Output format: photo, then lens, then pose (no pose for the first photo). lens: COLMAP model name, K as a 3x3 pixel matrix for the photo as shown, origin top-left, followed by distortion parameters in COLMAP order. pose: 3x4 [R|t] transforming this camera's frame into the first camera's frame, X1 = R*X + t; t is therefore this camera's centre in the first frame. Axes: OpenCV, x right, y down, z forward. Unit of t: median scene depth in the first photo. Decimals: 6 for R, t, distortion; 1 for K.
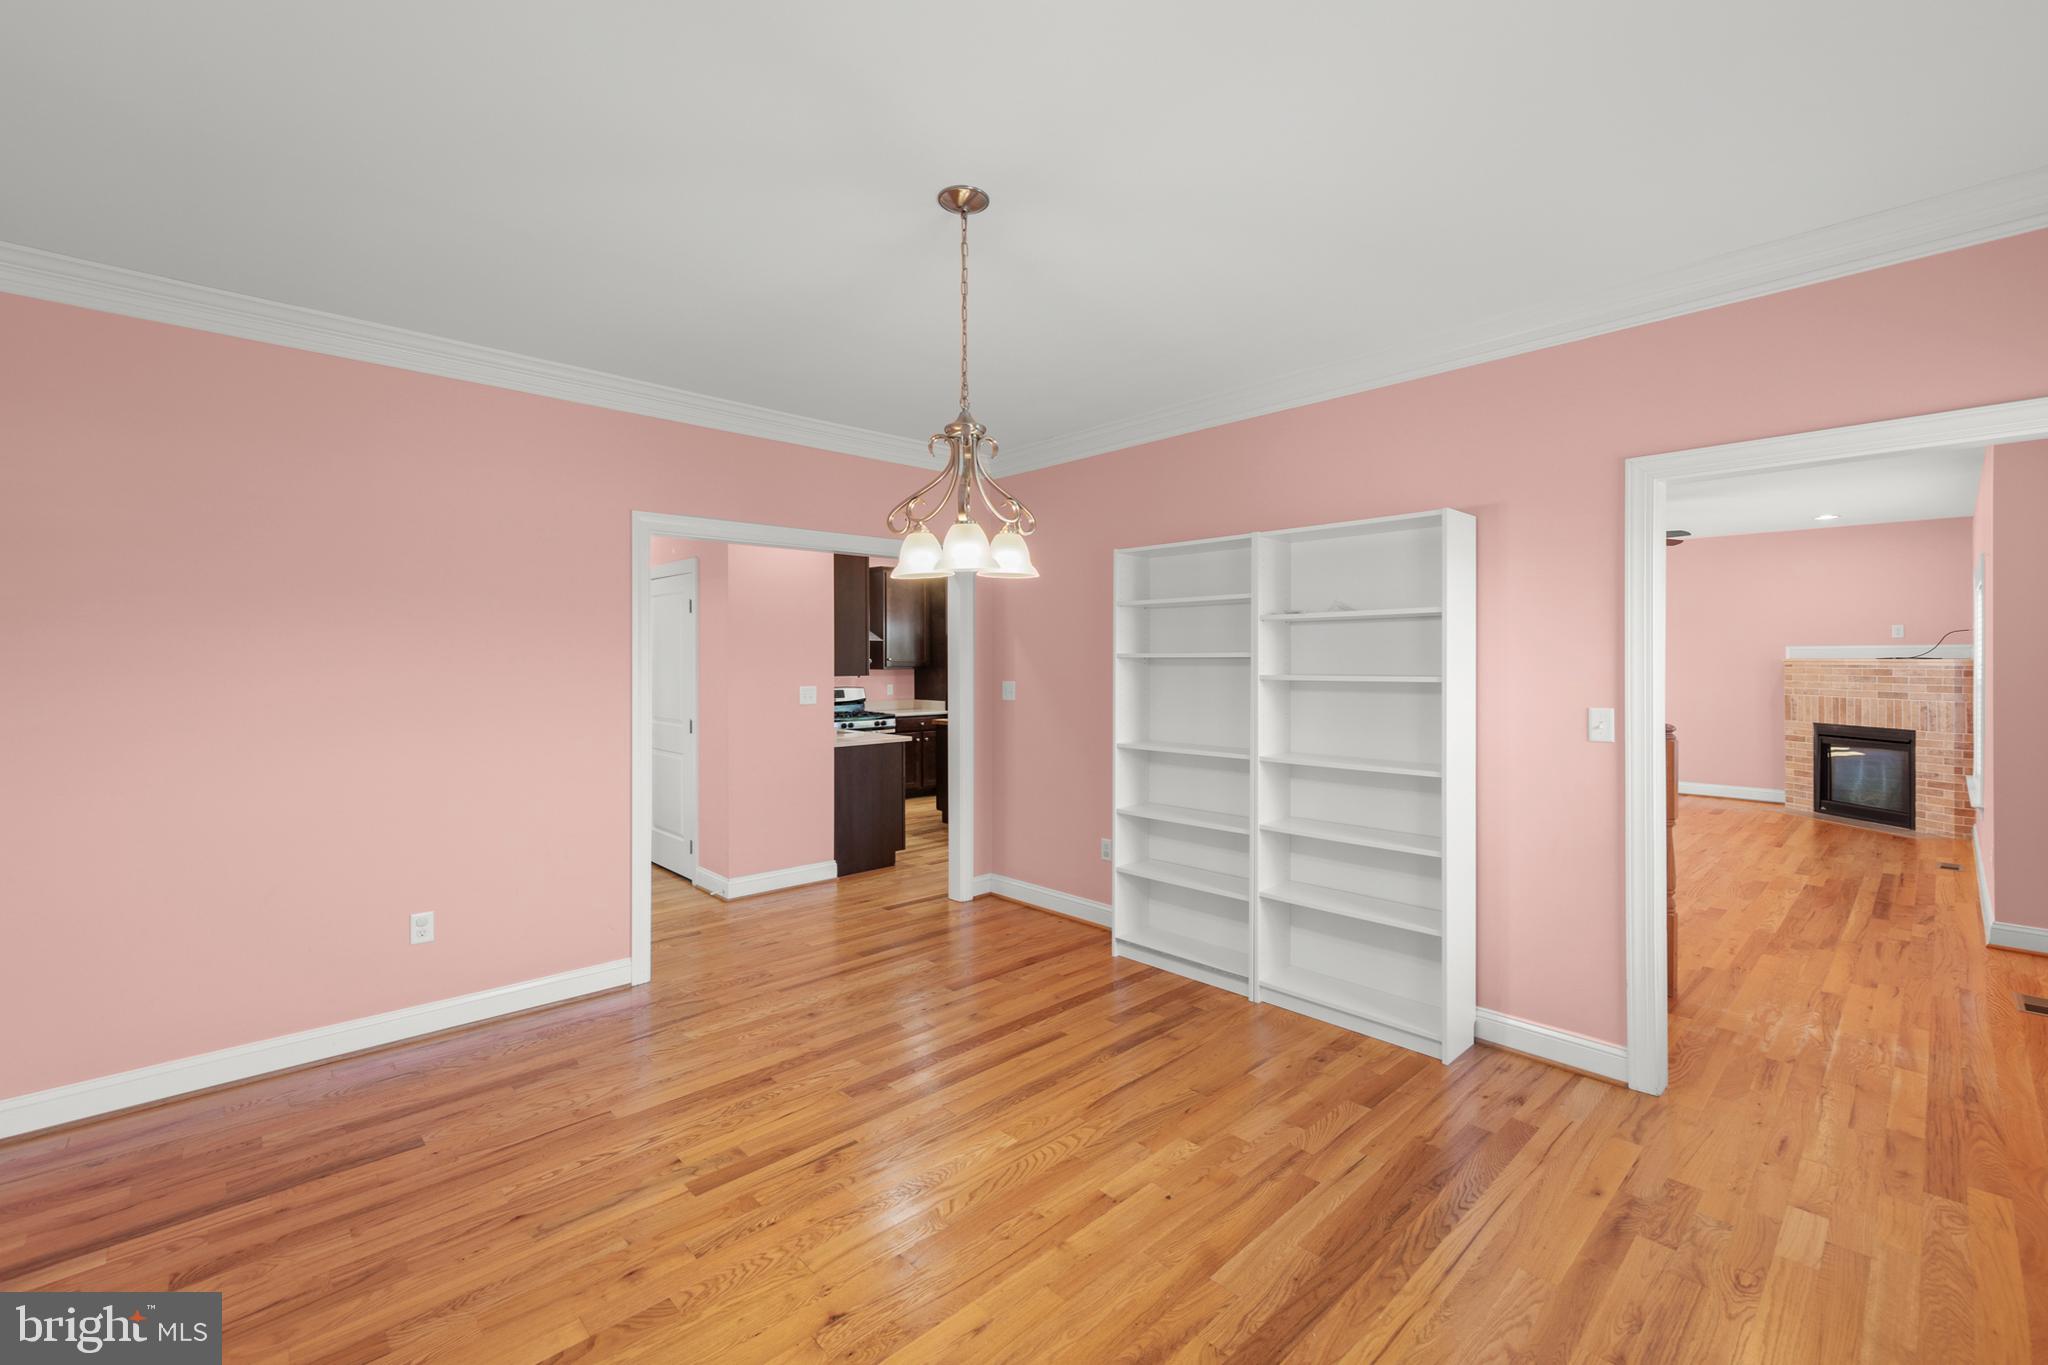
lens RADIAL K [[865.2, 0, 1057.2], [0, 865.2, 661.5], [0, 0, 1]] dist [0.013598, -0.002197]
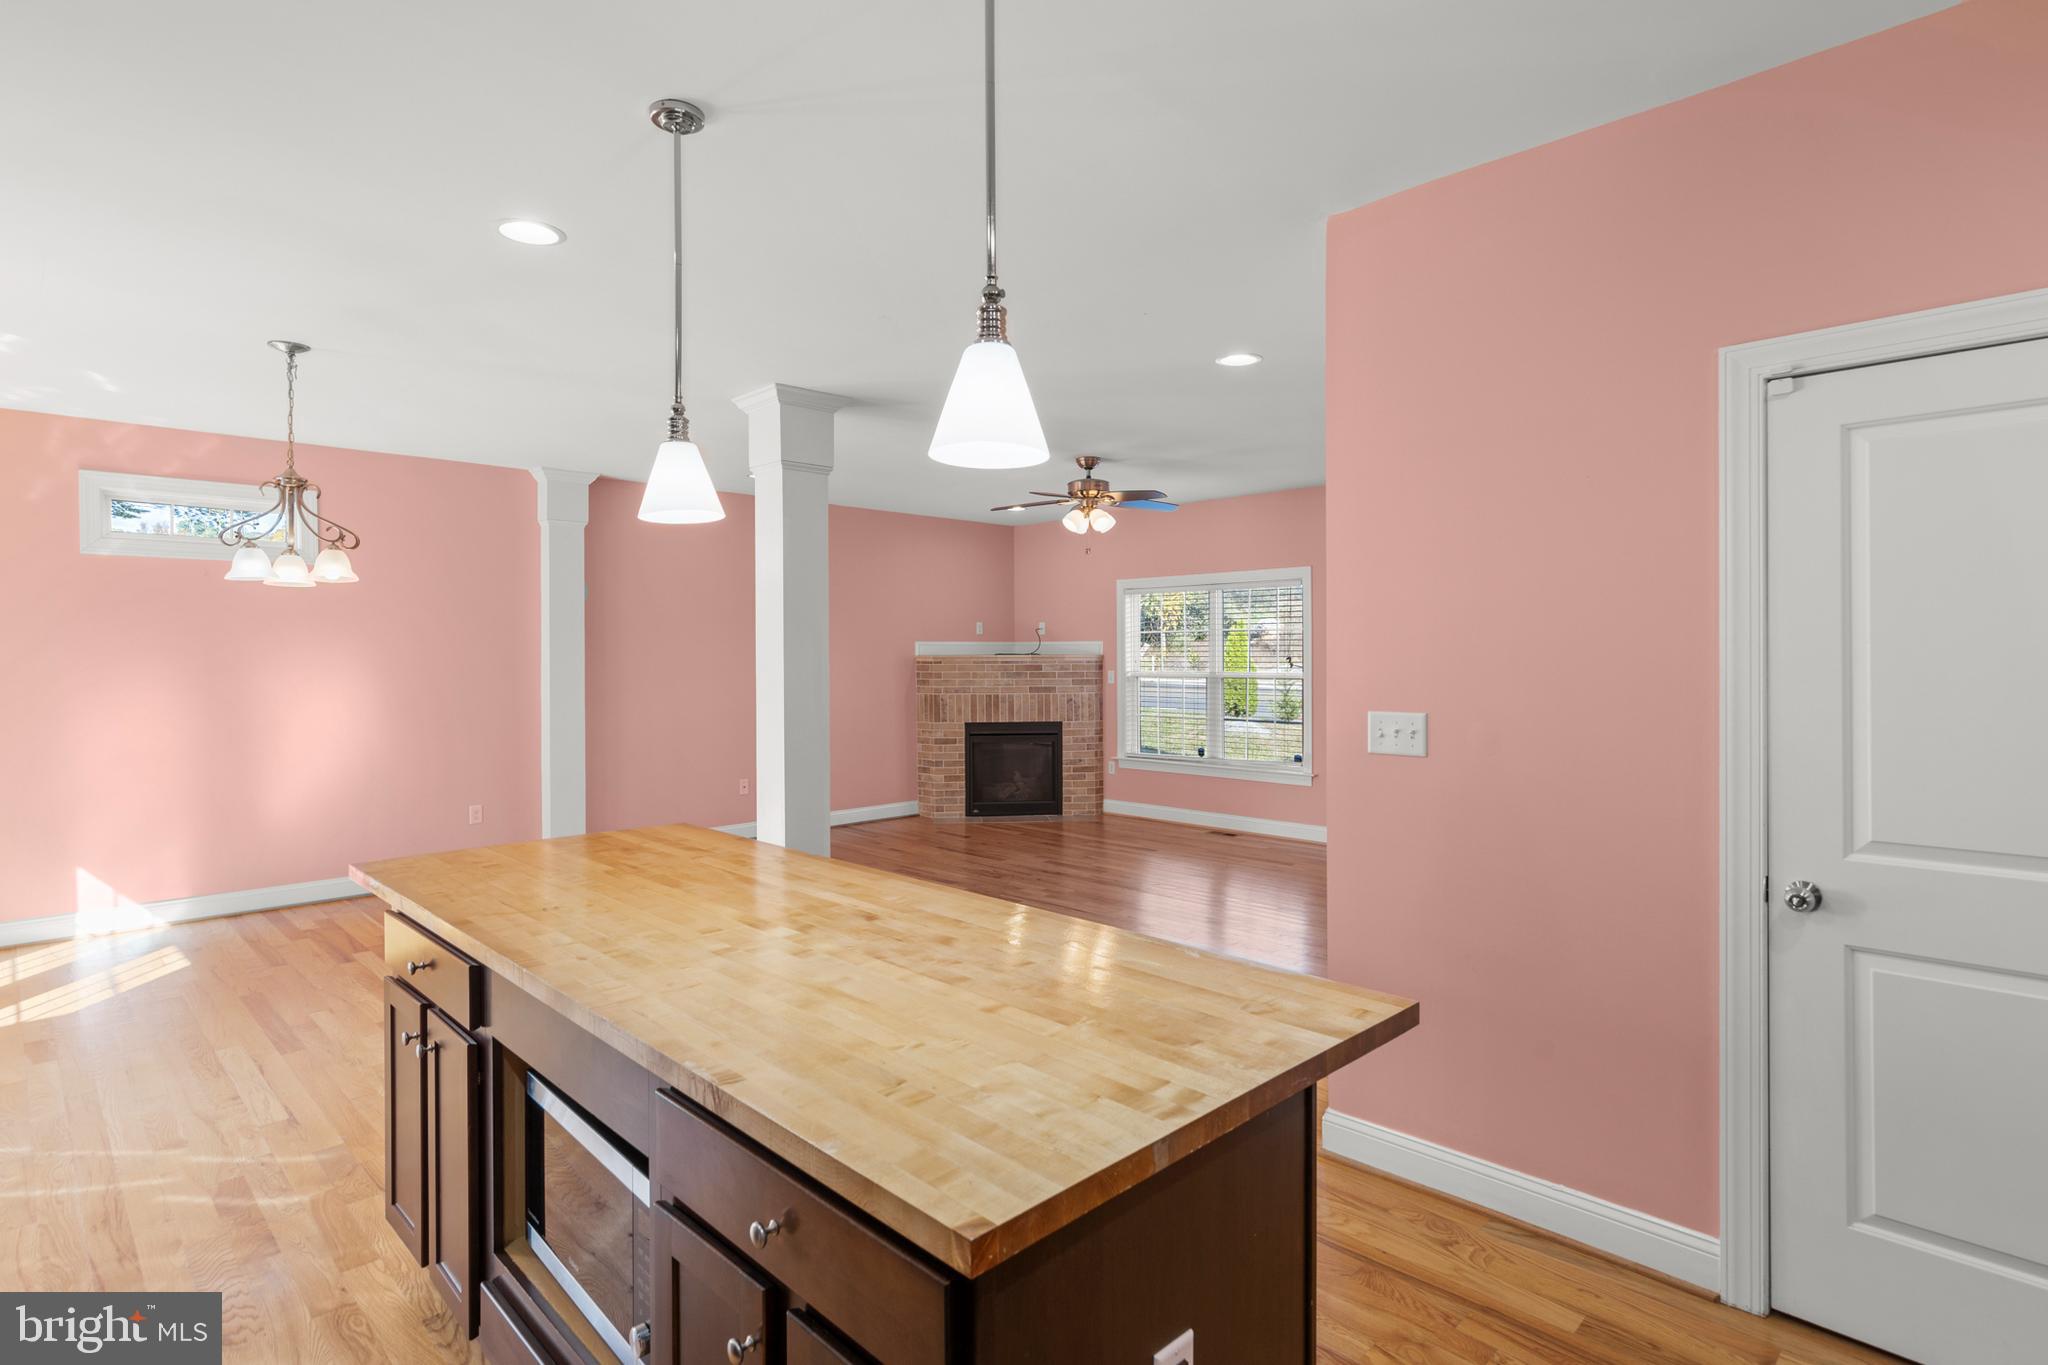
lens RADIAL K [[1036.0, 0, 1026.1], [0, 1036.0, 661.7], [0, 0, 1]] dist [0.008788, -0.001586]
pose [[-0.008021, -0.005396, 0.999953, -0.267704], [0.008986, 0.999945, 0.005468, -0.001447], [-0.999927, 0.009029, -0.007972, 0.992072]]
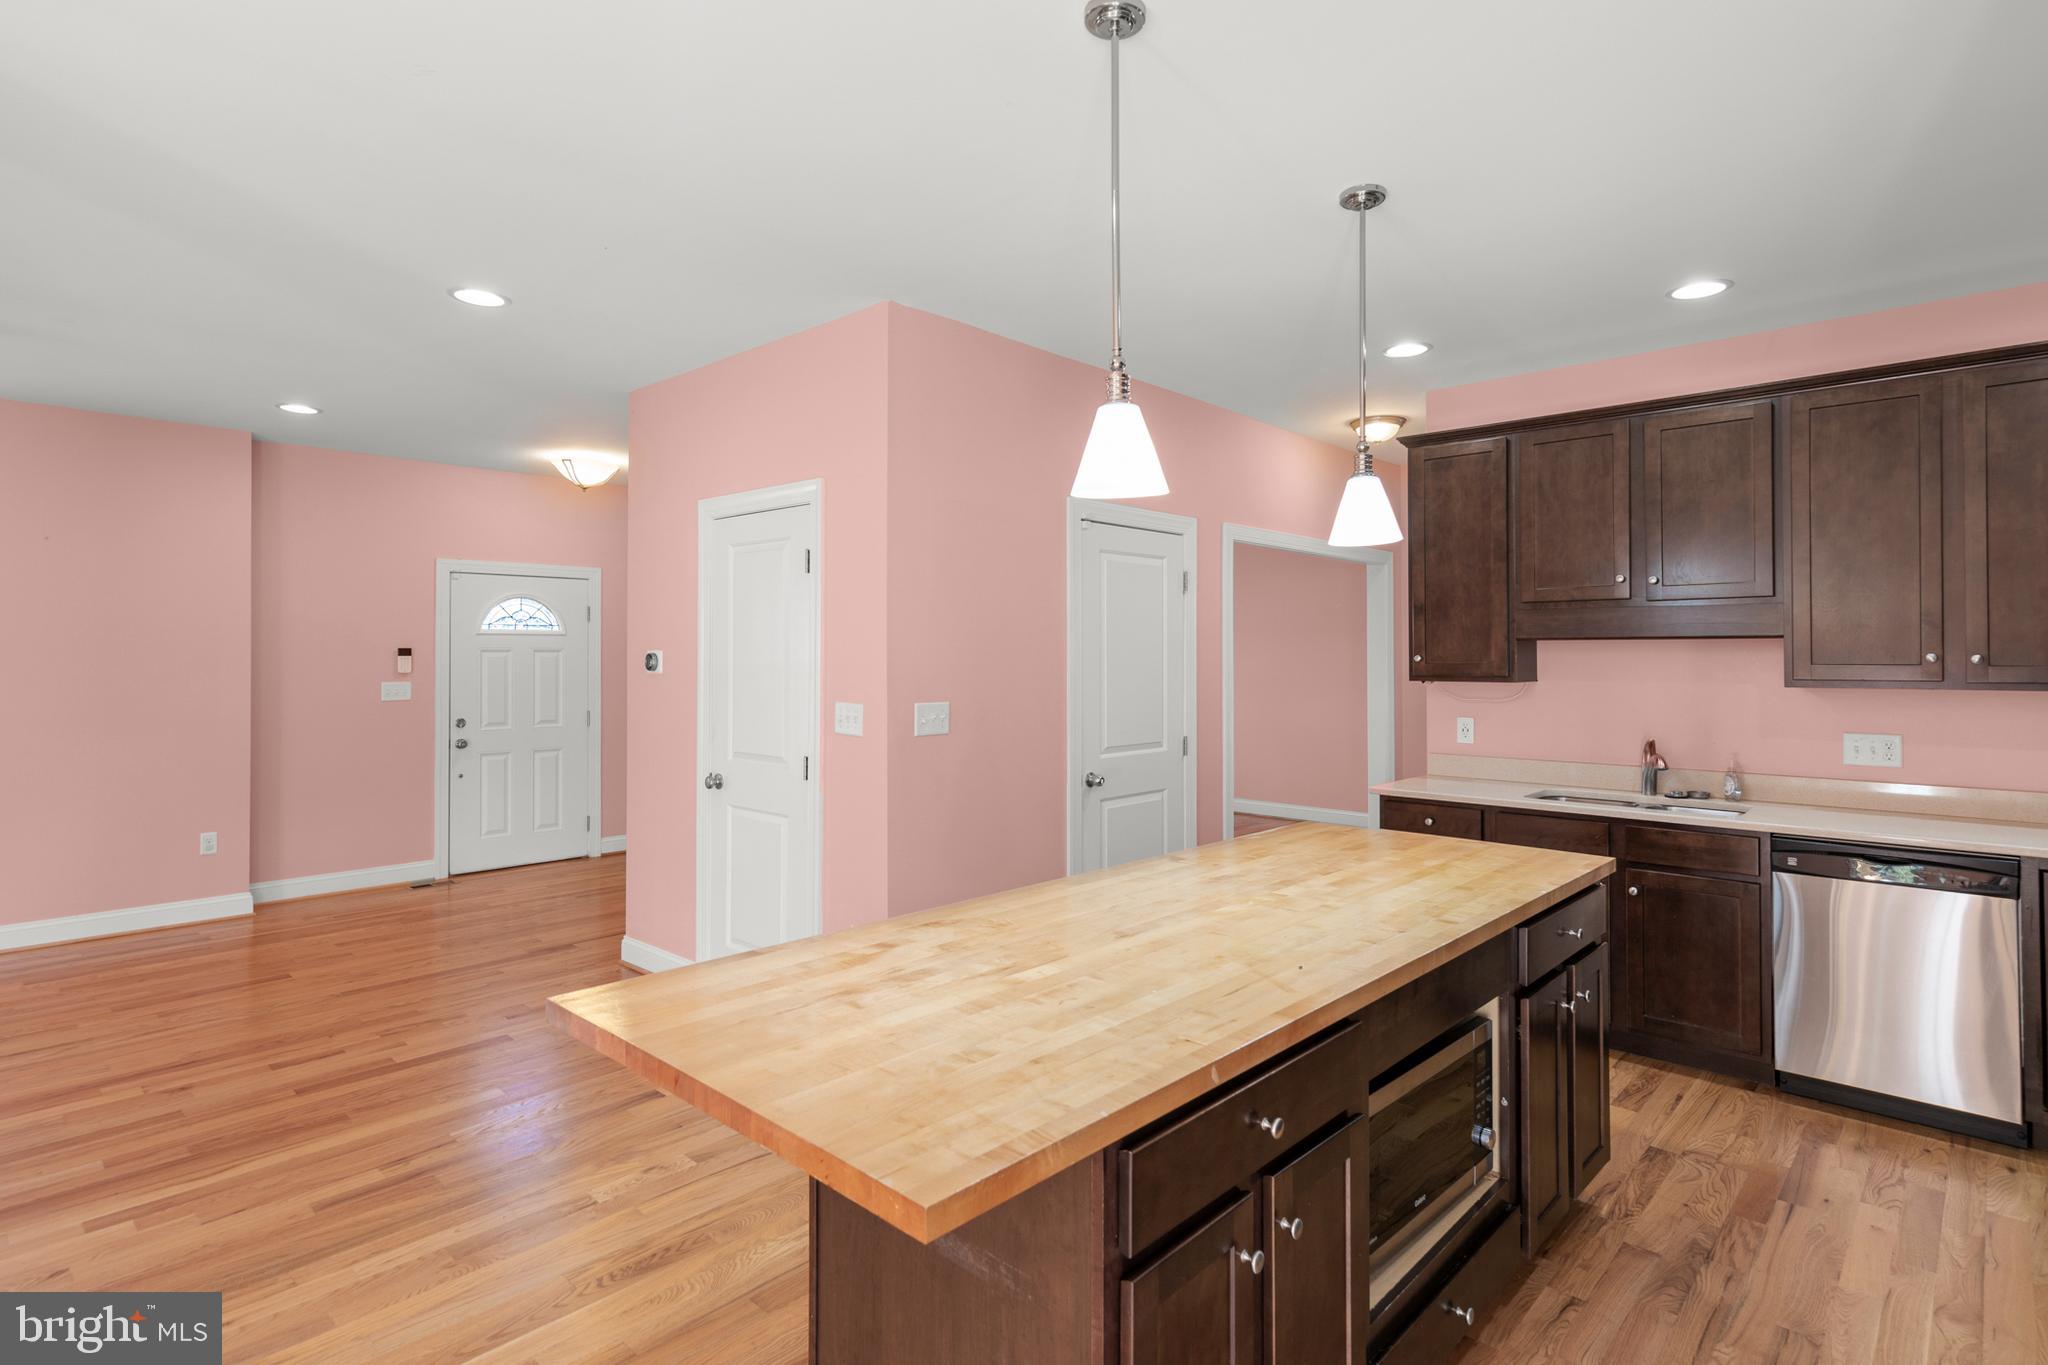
lens RADIAL K [[1036.0, 0, 1047.4], [0, 1036.0, 649.3], [0, 0, 1]] dist [0.008788, -0.001586]
pose [[-0.998254, -0.000096, -0.059073, 0.071859], [0.000111, 0.999994, -0.003498, -0.003408], [0.059073, -0.003499, -0.998248, 1.345487]]
